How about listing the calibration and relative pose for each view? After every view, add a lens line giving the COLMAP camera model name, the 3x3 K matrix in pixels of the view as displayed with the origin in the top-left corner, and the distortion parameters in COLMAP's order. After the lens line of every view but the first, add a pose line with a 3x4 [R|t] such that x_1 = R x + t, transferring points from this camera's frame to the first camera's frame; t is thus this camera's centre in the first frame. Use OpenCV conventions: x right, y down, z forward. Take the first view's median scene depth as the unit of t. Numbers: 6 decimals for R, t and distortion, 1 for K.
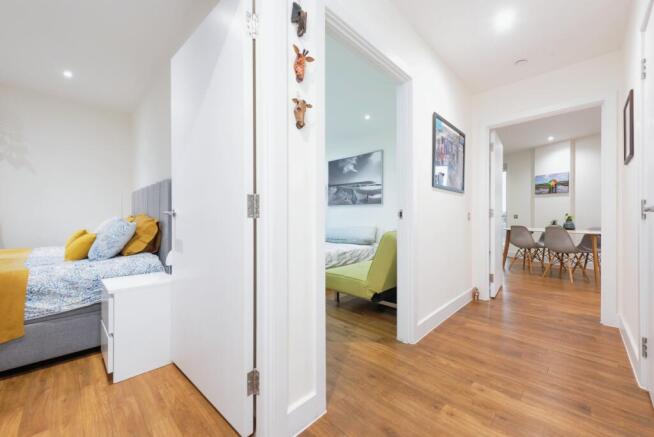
lens RADIAL K [[260.2, 0, 327.0], [0, 260.2, 218.5], [0, 0, 1]] dist [0.000248, -0.000098]
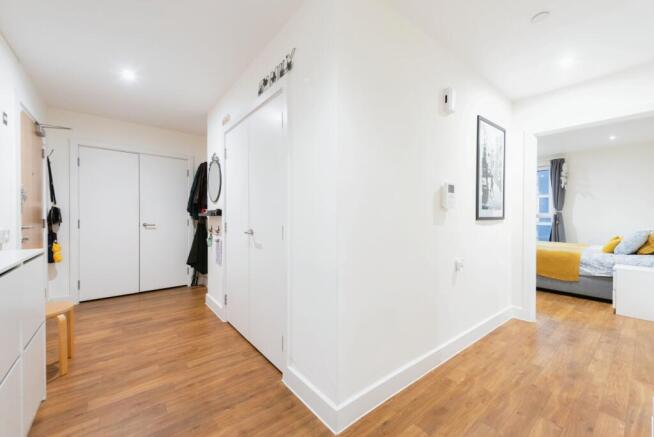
lens RADIAL K [[260.2, 0, 327.0], [0, 260.2, 218.5], [0, 0, 1]] dist [0.000248, -0.000098]
pose [[-0.116516, 0.002114, -0.993187, 0.509043], [-0.005900, 0.999979, 0.002821, -0.035145], [0.993171, 0.006188, -0.116501, -0.349024]]
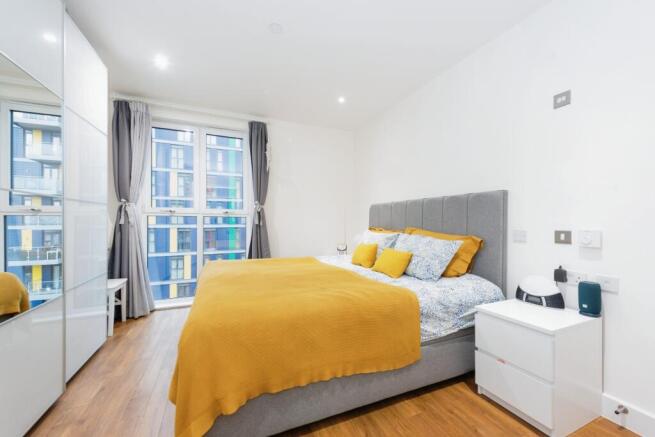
lens RADIAL K [[259.7, 0, 327.7], [0, 259.7, 226.6], [0, 0, 1]] dist [0.000449, 0.000022]
pose [[0.926628, -0.000925, -0.375977, -0.418739], [0.000534, 0.999999, -0.001143, -0.017382], [0.375978, 0.000858, 0.926628, -0.014984]]
